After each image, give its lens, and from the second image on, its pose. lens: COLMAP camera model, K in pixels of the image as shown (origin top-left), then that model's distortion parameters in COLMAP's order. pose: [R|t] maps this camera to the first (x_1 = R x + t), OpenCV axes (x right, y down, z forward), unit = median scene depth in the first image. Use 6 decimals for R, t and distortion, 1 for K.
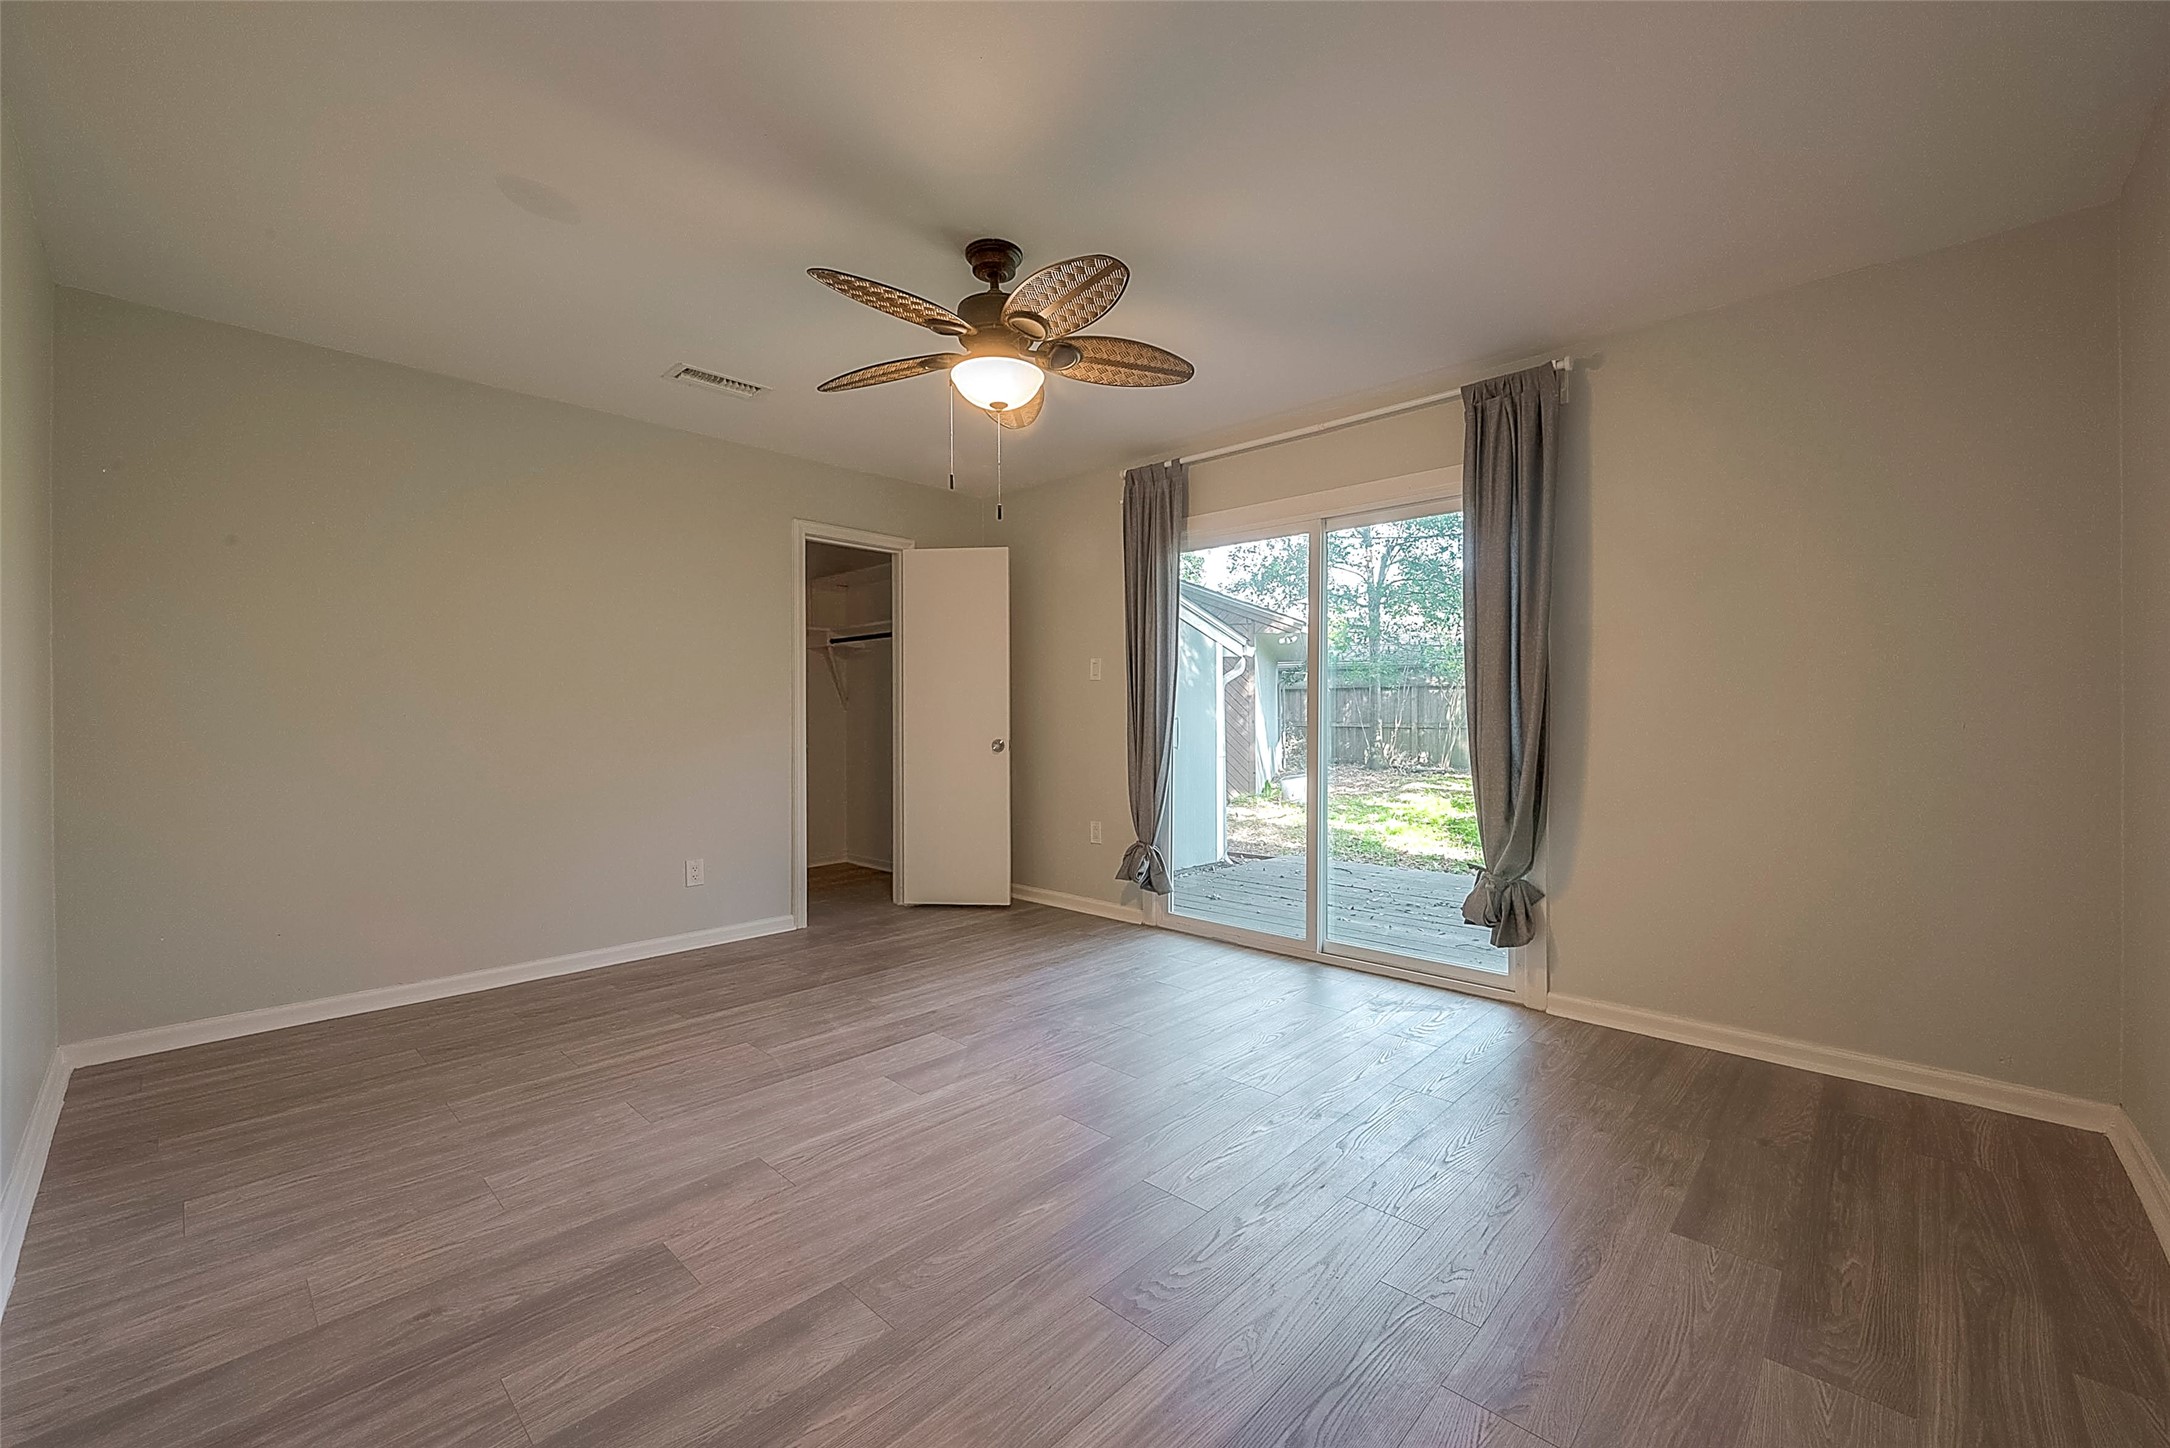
lens RADIAL K [[869.7, 0, 1085.0], [0, 869.7, 724.0], [0, 0, 1]] dist [0.002800, 0.000137]
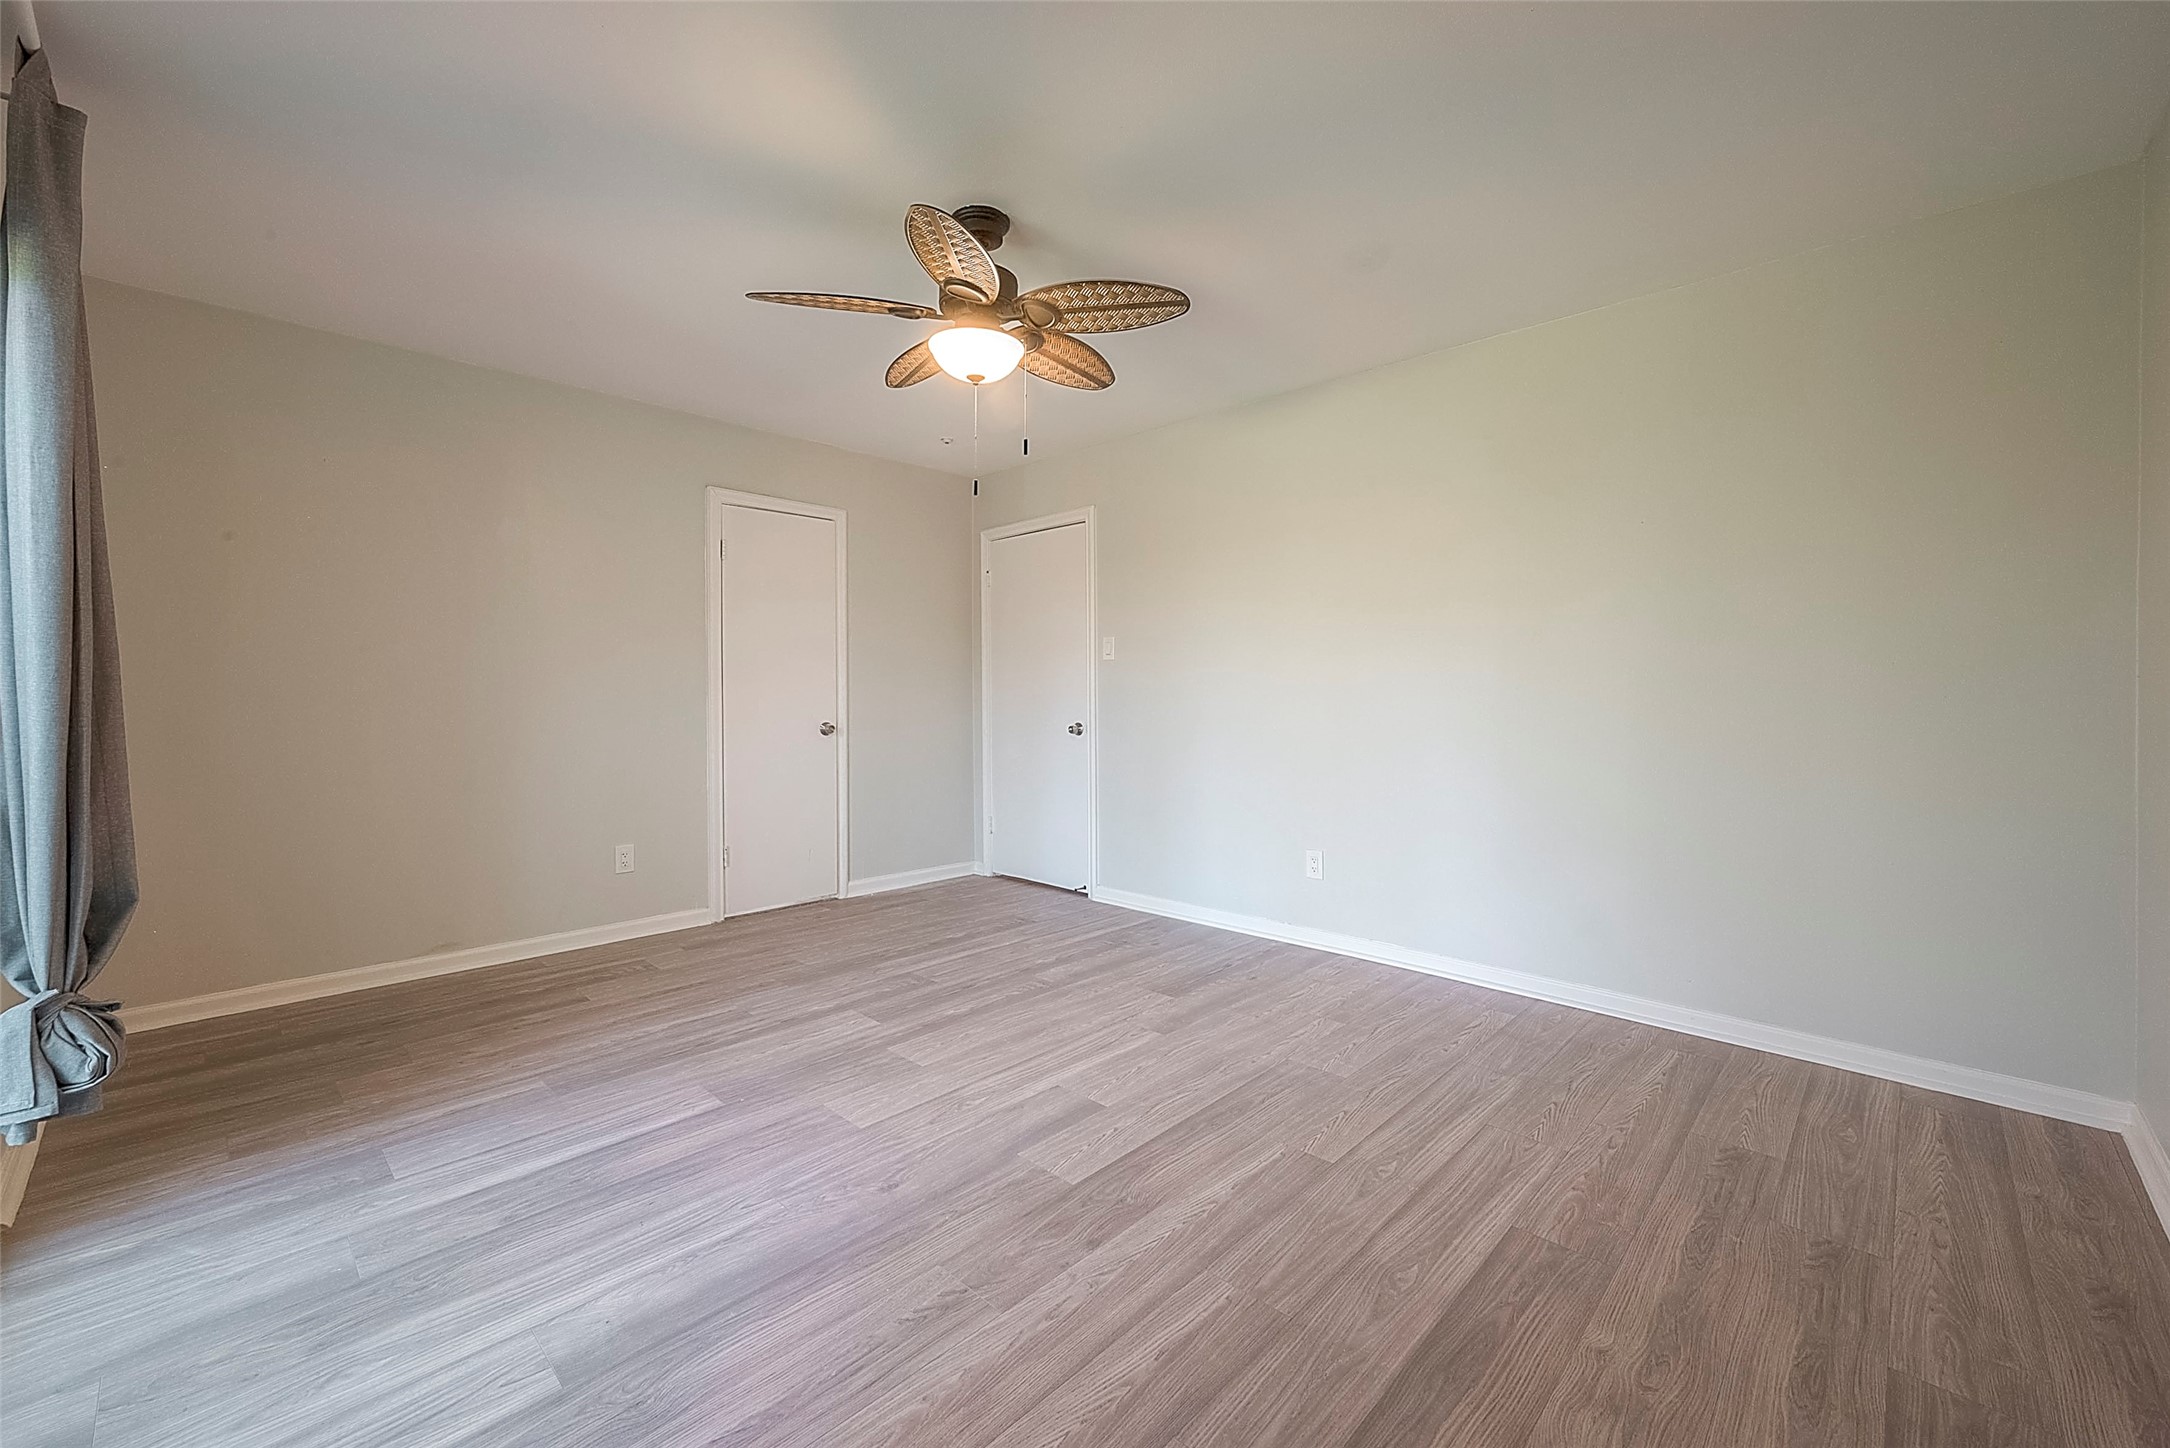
lens RADIAL K [[869.7, 0, 1085.0], [0, 869.7, 724.0], [0, 0, 1]] dist [0.002800, 0.000137]
pose [[-0.999978, 0.005822, -0.003277, -0.215409], [0.005664, 0.998904, 0.046455, -0.026578], [0.003544, 0.046436, -0.998915, 1.938680]]
